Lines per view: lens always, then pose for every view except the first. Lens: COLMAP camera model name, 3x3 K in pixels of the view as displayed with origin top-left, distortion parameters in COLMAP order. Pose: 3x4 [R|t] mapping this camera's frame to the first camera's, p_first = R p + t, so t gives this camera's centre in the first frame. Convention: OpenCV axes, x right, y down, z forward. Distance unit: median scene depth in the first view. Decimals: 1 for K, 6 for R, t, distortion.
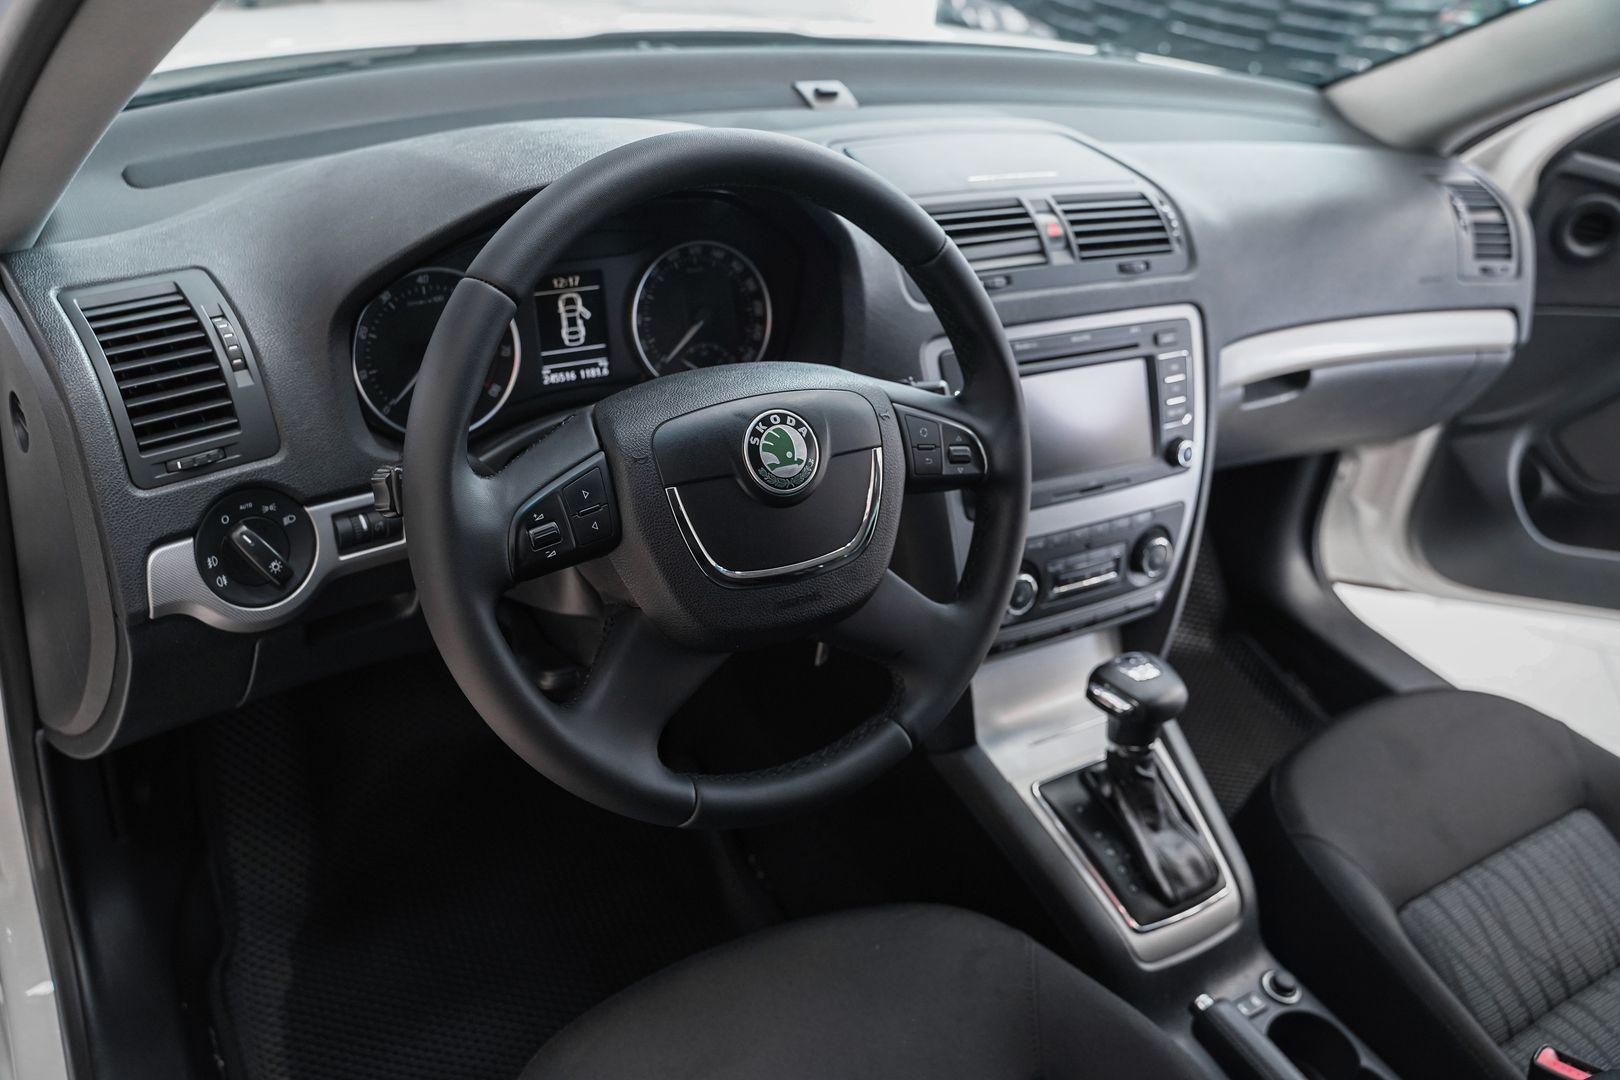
lens RADIAL K [[1323.6, 0, 817.6], [0, 1323.6, 534.3], [0, 0, 1]] dist [-0.114185, 0.059233]
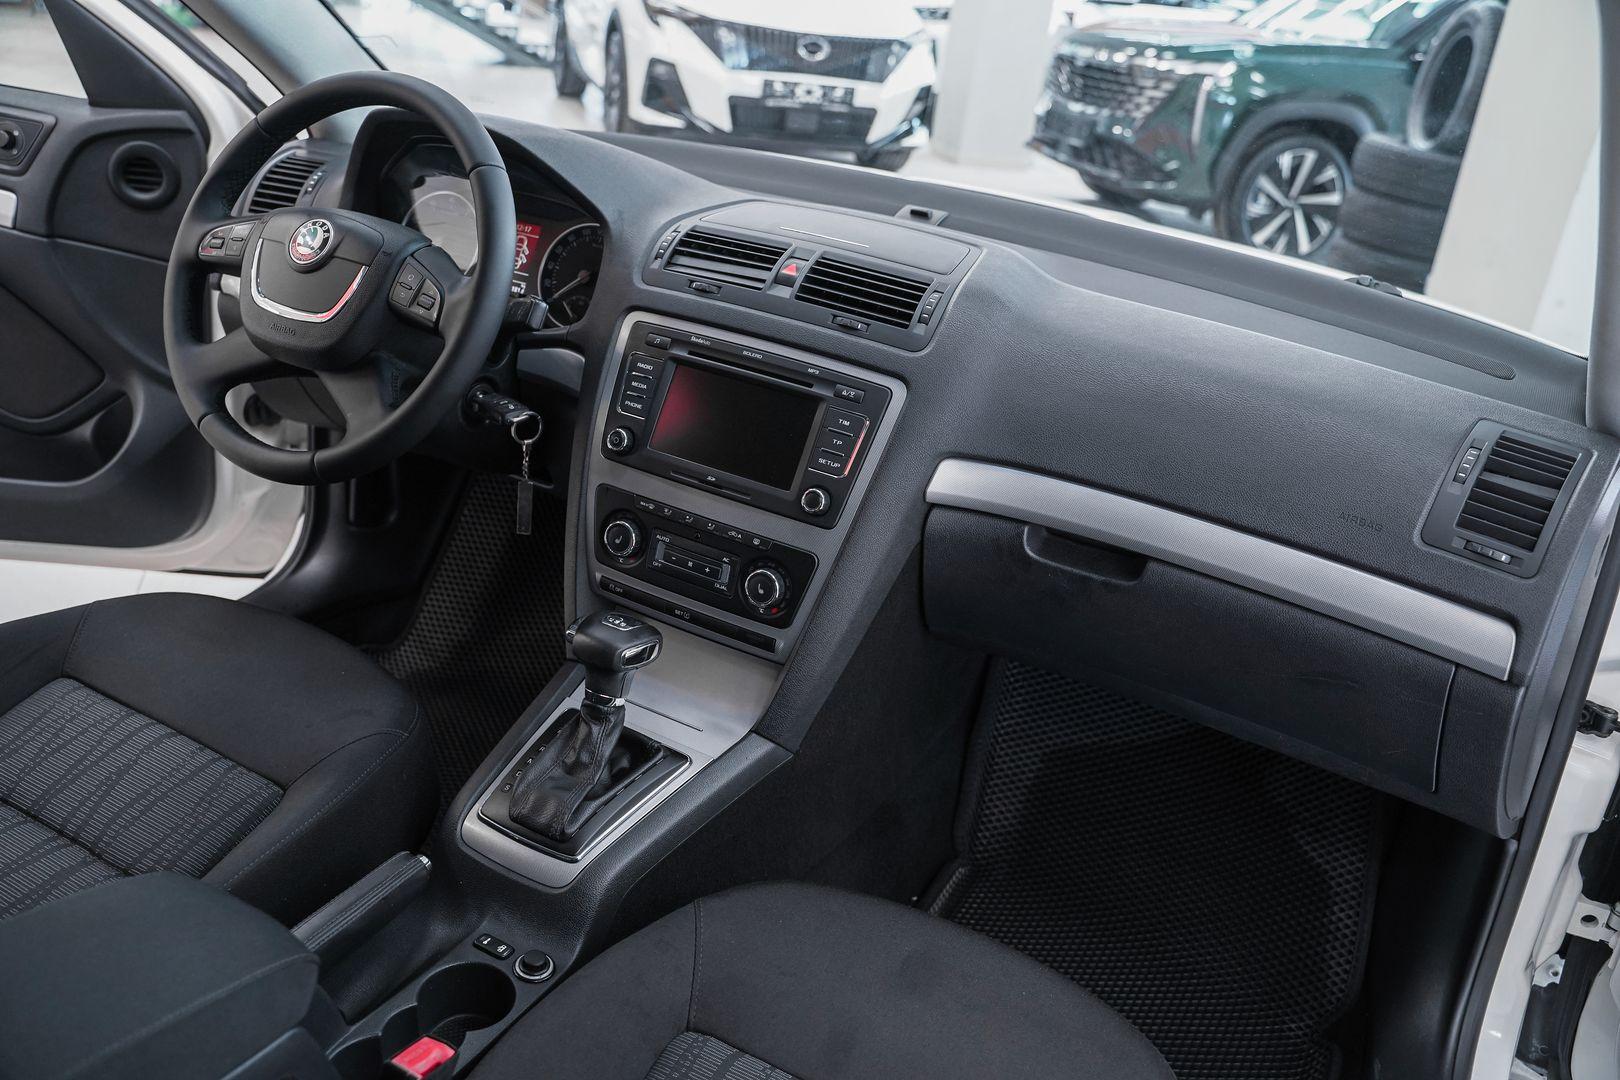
lens RADIAL K [[1323.6, 0, 825.1], [0, 1323.6, 544.6], [0, 0, 1]] dist [-0.114185, 0.059233]
pose [[0.527944, 0.288457, -0.798791, 1.145353], [-0.501798, 0.864768, -0.019371, -0.017256], [0.685181, 0.411059, 0.601296, 0.414953]]
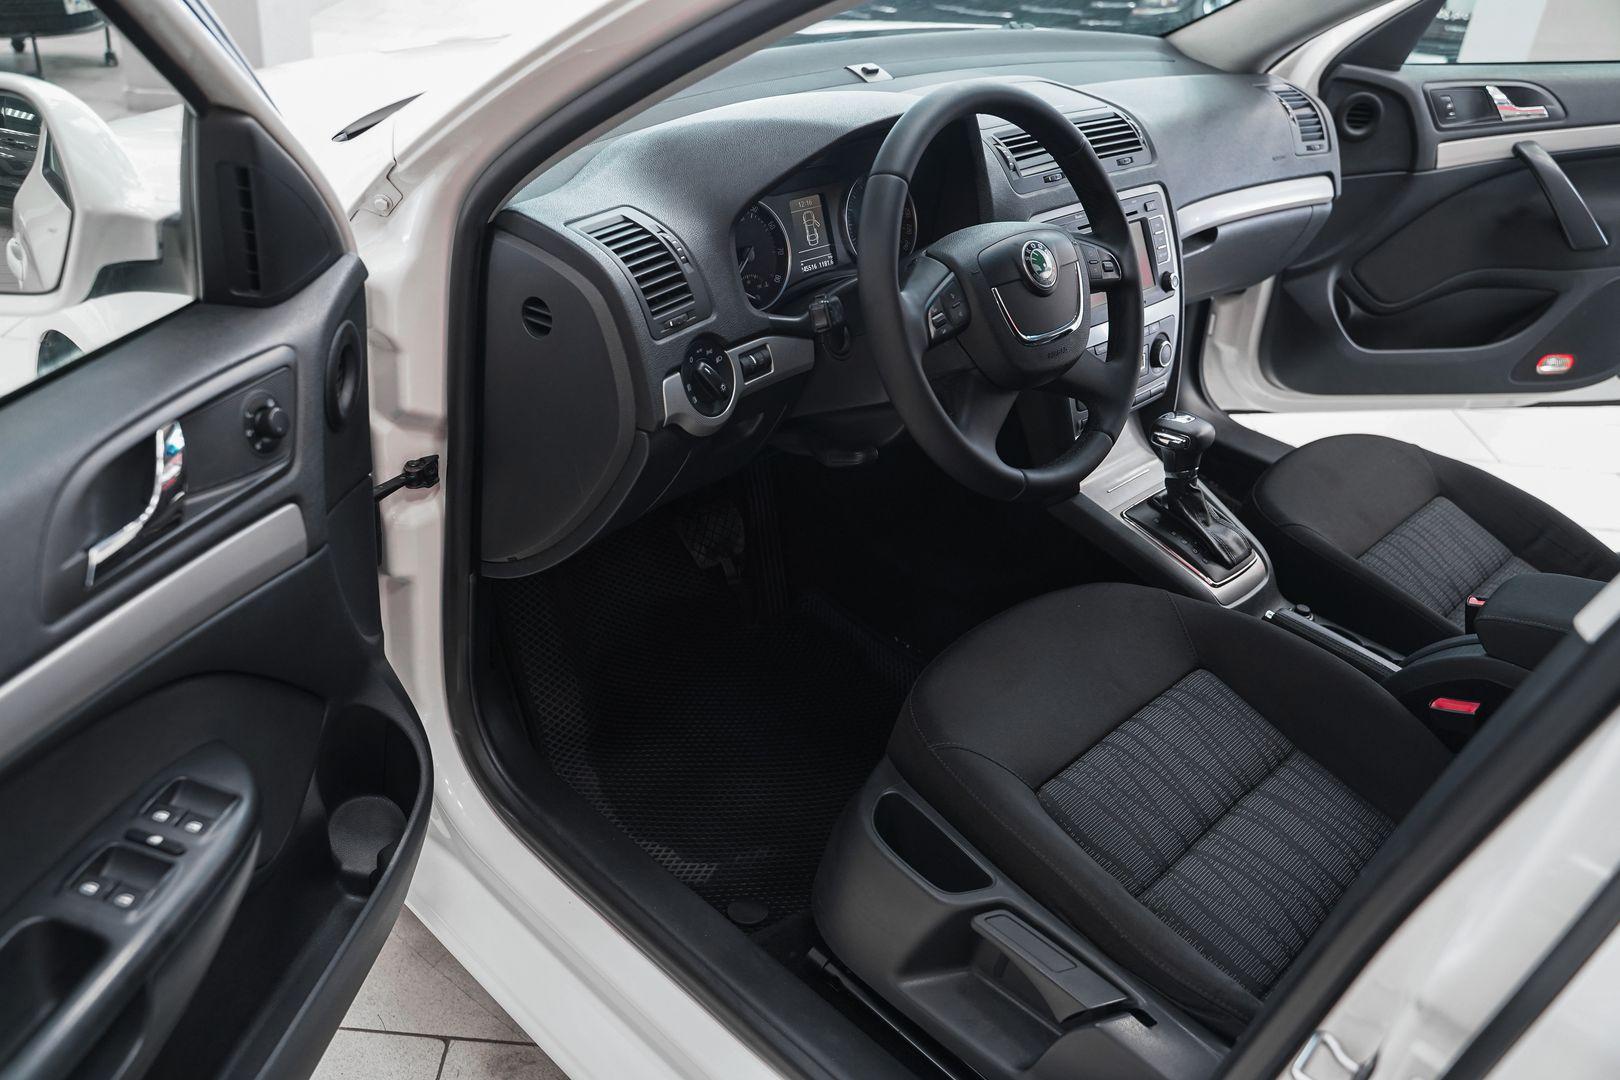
lens RADIAL K [[1323.6, 0, 809.0], [0, 1323.6, 531.0], [0, 0, 1]] dist [-0.114185, 0.059233]
pose [[0.969815, -0.165431, 0.179143, -0.448791], [0.166428, 0.986007, 0.009554, 0.139296], [-0.178216, 0.020549, 0.983777, -0.396643]]
